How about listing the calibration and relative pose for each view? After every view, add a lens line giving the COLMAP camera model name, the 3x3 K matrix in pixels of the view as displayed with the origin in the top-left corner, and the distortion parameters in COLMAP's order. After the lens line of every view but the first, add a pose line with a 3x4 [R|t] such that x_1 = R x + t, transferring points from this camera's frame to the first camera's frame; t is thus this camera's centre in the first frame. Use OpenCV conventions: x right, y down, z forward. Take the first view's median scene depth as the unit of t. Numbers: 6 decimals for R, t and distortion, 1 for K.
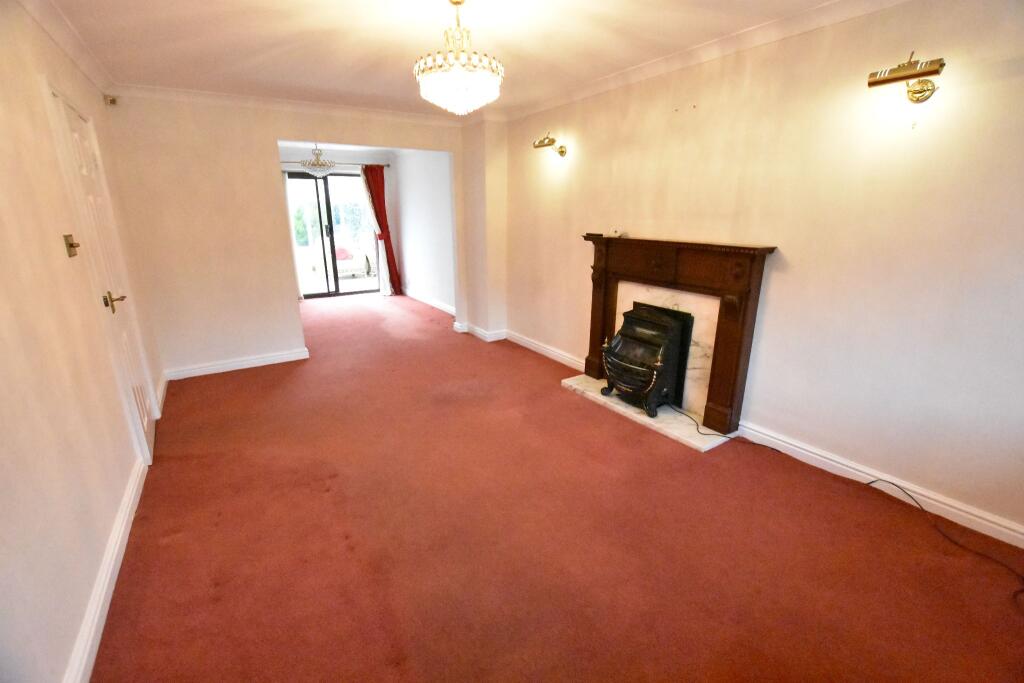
lens RADIAL K [[453.5, 0, 506.0], [0, 453.5, 343.0], [0, 0, 1]] dist [-0.003705, -0.000240]
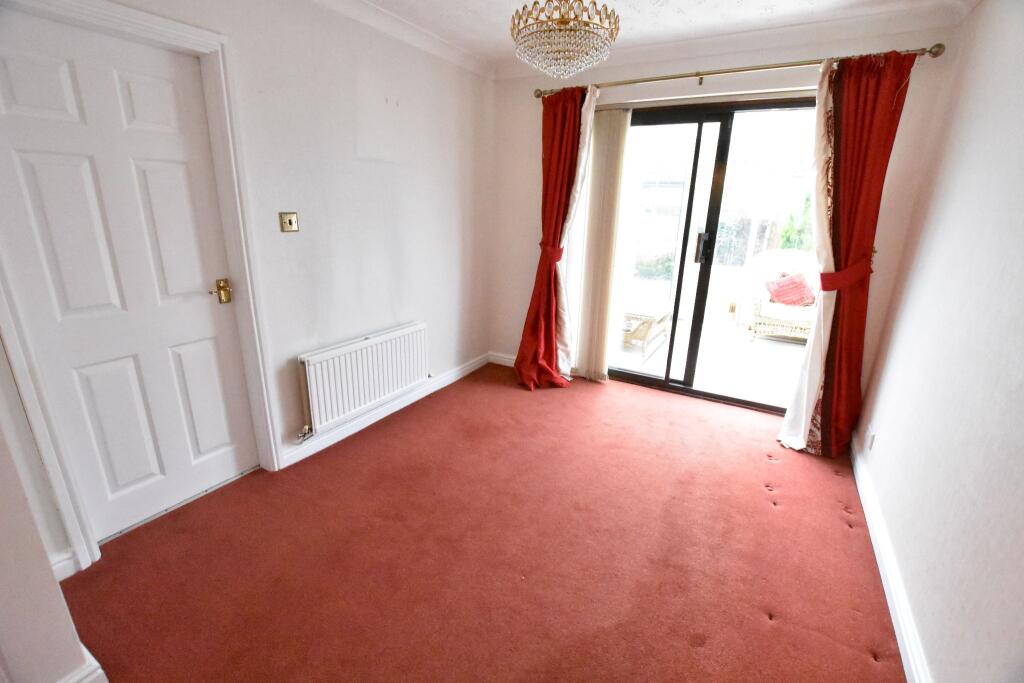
lens RADIAL K [[453.5, 0, 511.4], [0, 453.5, 338.4], [0, 0, 1]] dist [-0.003705, -0.000240]
pose [[0.477717, 0.269159, -0.836265, -0.099889], [-0.272058, 0.950440, 0.150493, -0.187017], [0.835327, 0.155620, 0.527268, 0.654865]]
